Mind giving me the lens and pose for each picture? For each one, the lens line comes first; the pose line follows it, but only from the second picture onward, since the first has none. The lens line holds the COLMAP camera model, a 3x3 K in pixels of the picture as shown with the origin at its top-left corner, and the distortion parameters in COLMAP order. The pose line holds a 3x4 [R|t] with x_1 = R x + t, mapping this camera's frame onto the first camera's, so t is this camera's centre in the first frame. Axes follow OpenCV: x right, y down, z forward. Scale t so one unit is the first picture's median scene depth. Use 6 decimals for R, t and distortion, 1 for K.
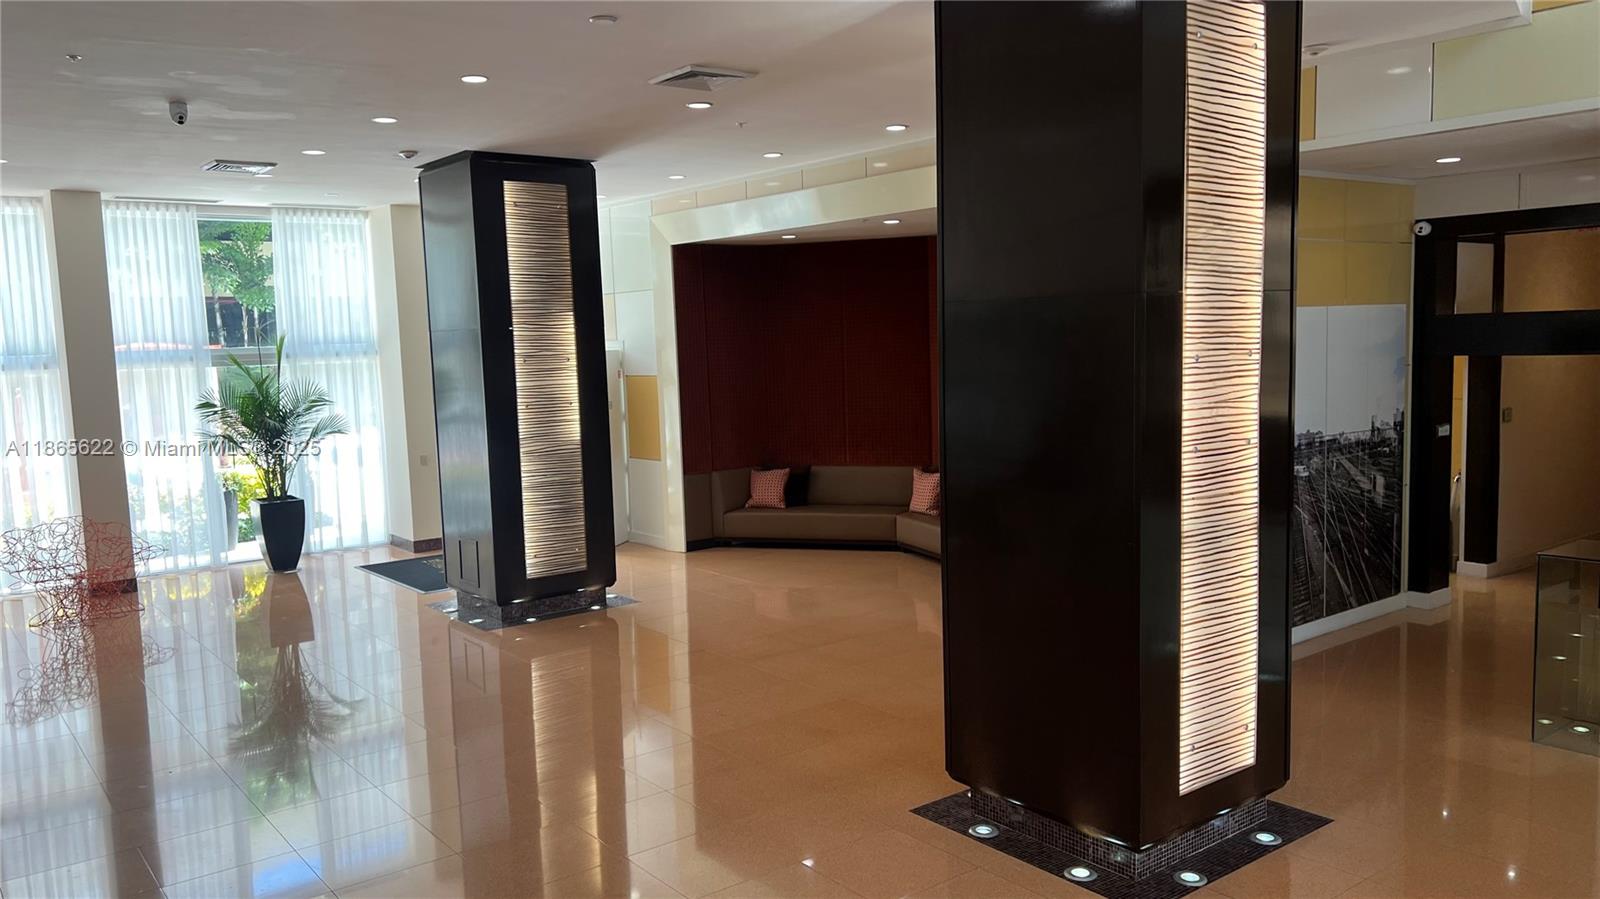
lens RADIAL K [[1246.8, 0, 800.0], [0, 1246.8, 449.5], [0, 0, 1]] dist [0.014343, -0.005044]
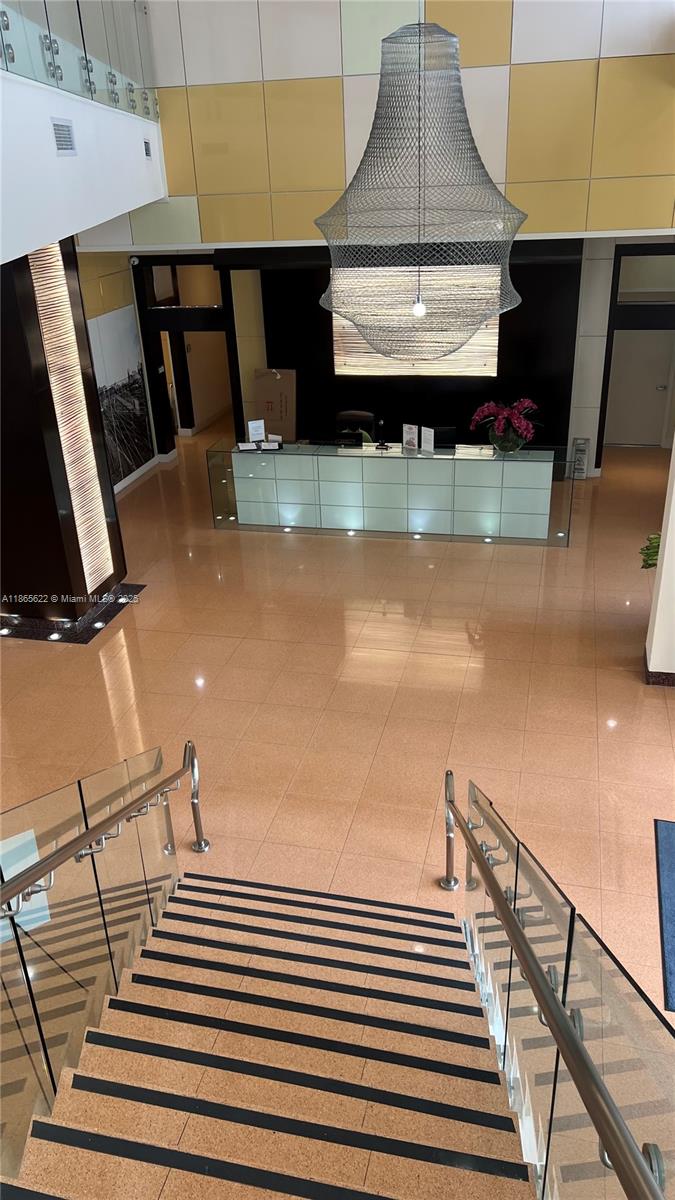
lens RADIAL K [[935.1, 0, 337.5], [0, 935.1, 600.0], [0, 0, 1]] dist [0.014343, -0.005044]
pose [[0.791433, -0.277596, 0.544587, -0.178174], [0.088035, 0.933407, 0.347853, -0.176755], [-0.604884, -0.227359, 0.763167, -0.394764]]
